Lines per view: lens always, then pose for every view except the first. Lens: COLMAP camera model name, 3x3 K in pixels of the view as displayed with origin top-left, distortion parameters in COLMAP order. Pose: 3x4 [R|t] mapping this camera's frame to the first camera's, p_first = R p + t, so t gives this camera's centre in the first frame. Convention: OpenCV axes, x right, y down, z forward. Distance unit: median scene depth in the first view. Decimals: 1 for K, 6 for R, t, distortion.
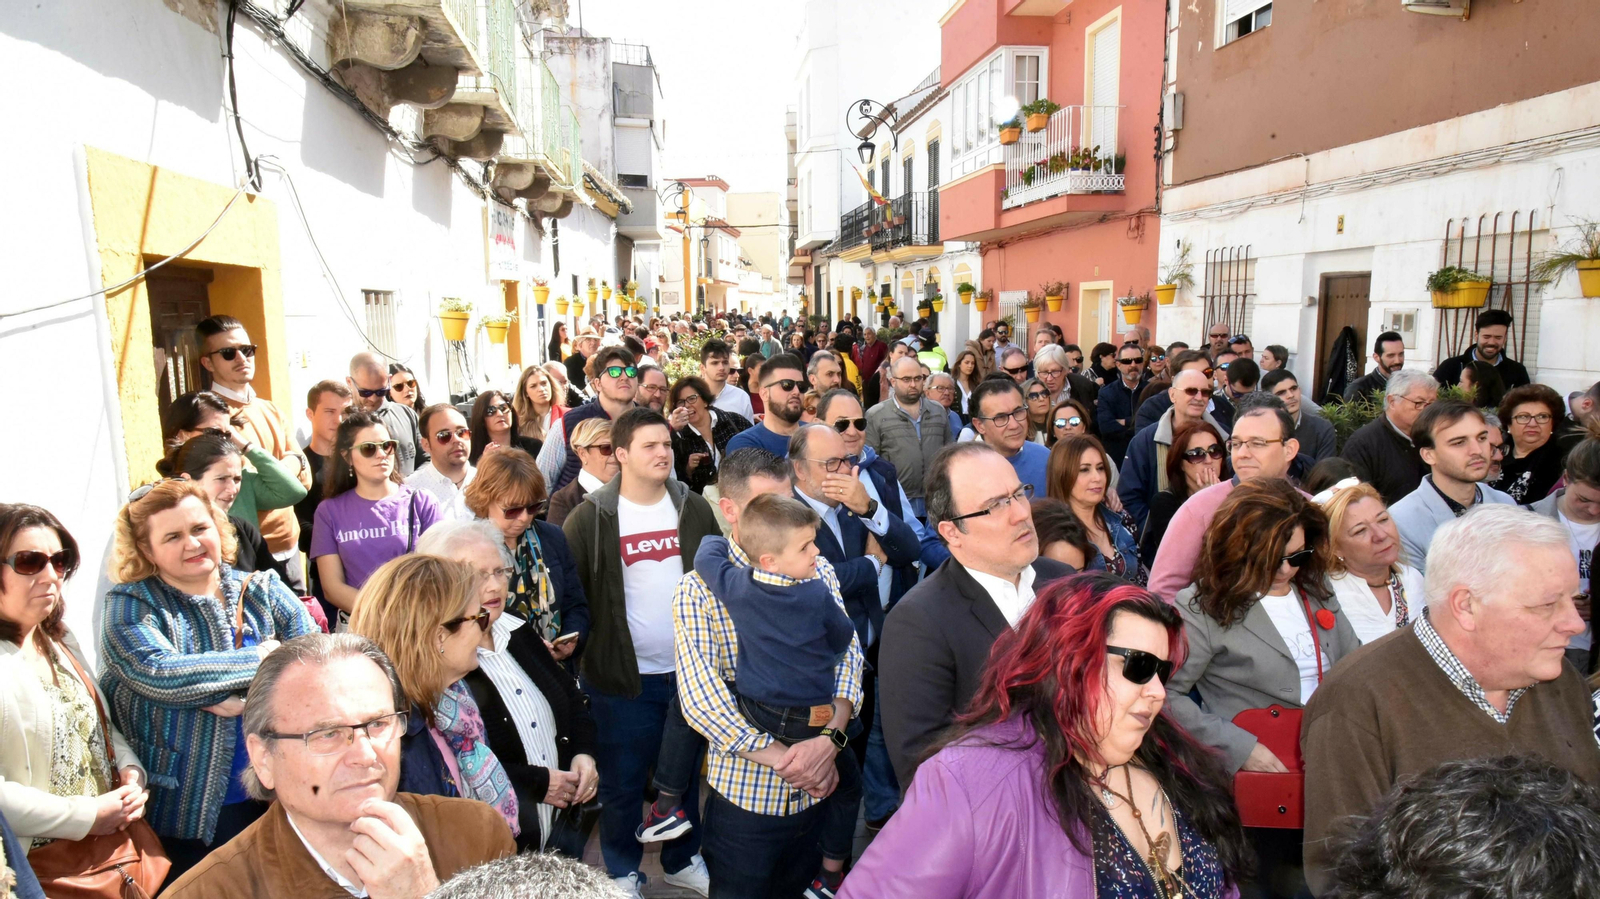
lens RADIAL K [[1147.0, 0, 805.0], [0, 1147.0, 490.6], [0, 0, 1]] dist [0.000739, 0.000474]
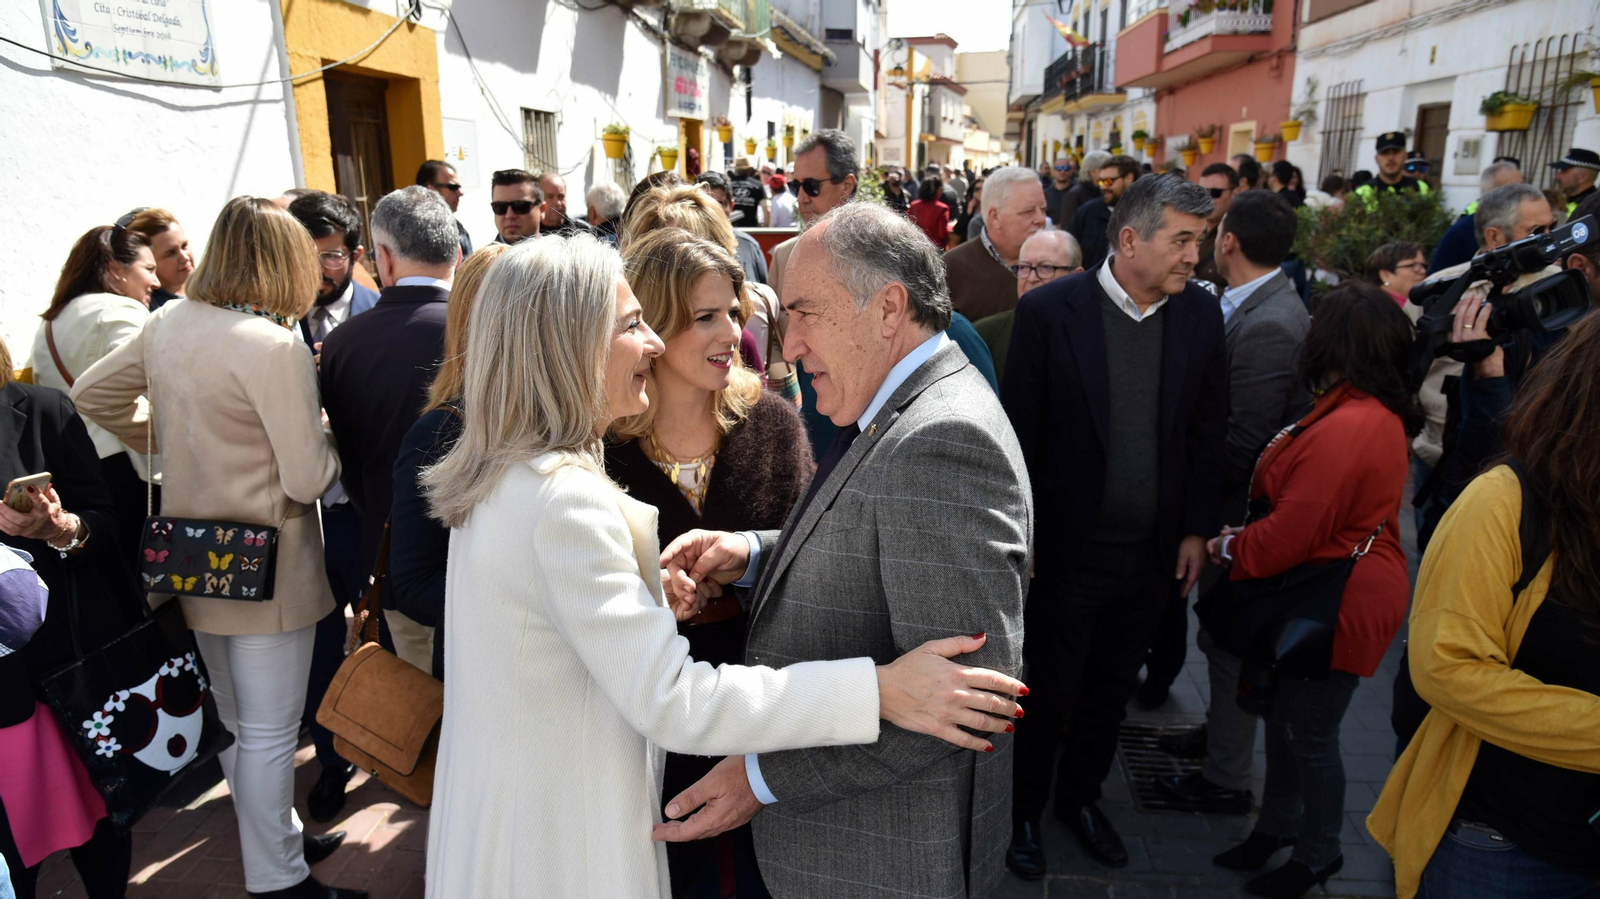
lens RADIAL K [[1094.7, 0, 803.7], [0, 1094.7, 469.5], [0, 0, 1]] dist [-0.022722, -0.001151]
pose [[0.978130, 0.060875, -0.198888, 0.074657], [-0.038725, 0.992792, 0.113423, 0.030003], [0.204359, -0.103241, 0.973437, -0.063183]]
